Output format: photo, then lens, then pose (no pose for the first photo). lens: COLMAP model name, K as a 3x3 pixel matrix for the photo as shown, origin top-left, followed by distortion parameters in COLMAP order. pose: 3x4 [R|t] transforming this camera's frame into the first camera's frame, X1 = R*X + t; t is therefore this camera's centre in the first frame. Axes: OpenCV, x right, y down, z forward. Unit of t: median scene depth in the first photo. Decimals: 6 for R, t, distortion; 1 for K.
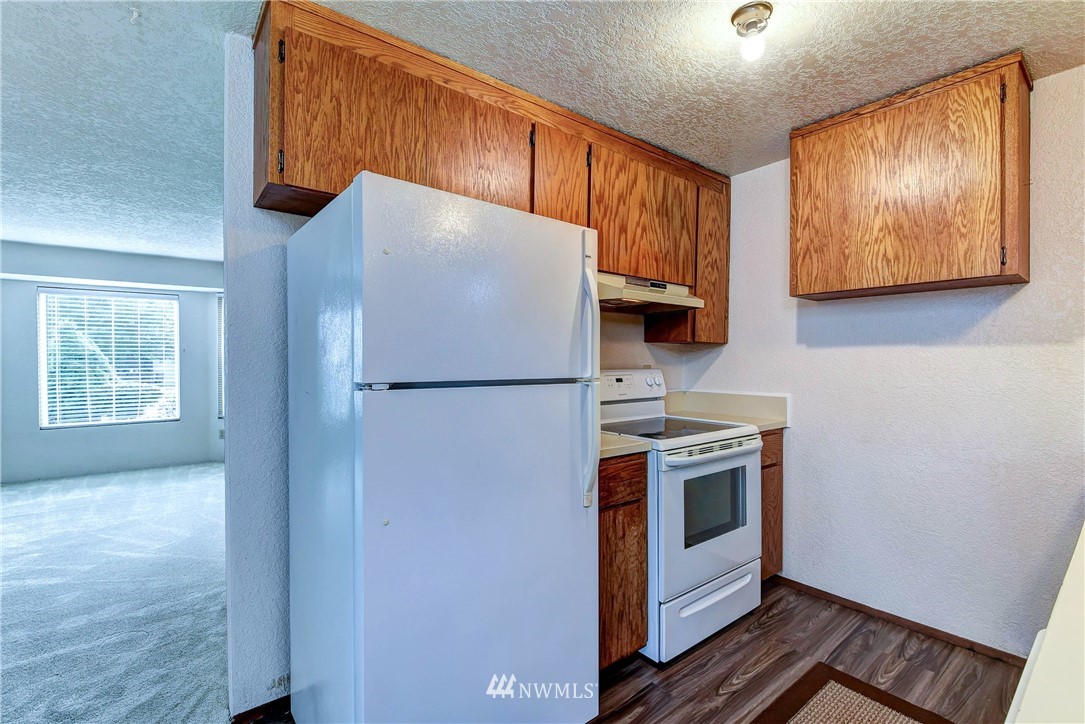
lens RADIAL K [[477.0, 0, 540.8], [0, 477.0, 362.0], [0, 0, 1]] dist [-0.005518, -0.005355]
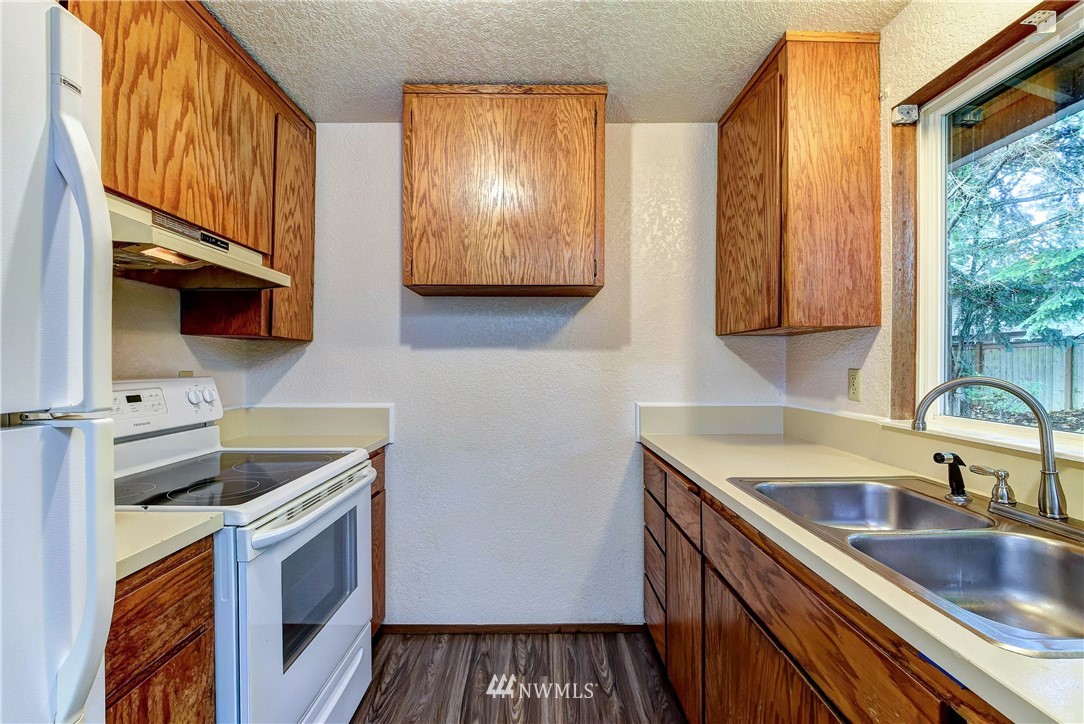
lens RADIAL K [[480.1, 0, 537.7], [0, 480.1, 364.6], [0, 0, 1]] dist [-0.006527, -0.000970]
pose [[0.620714, -0.001041, 0.784036, 0.023891], [0.000804, 0.999999, 0.000690, -0.002302], [-0.784037, 0.000202, 0.620715, 0.336470]]
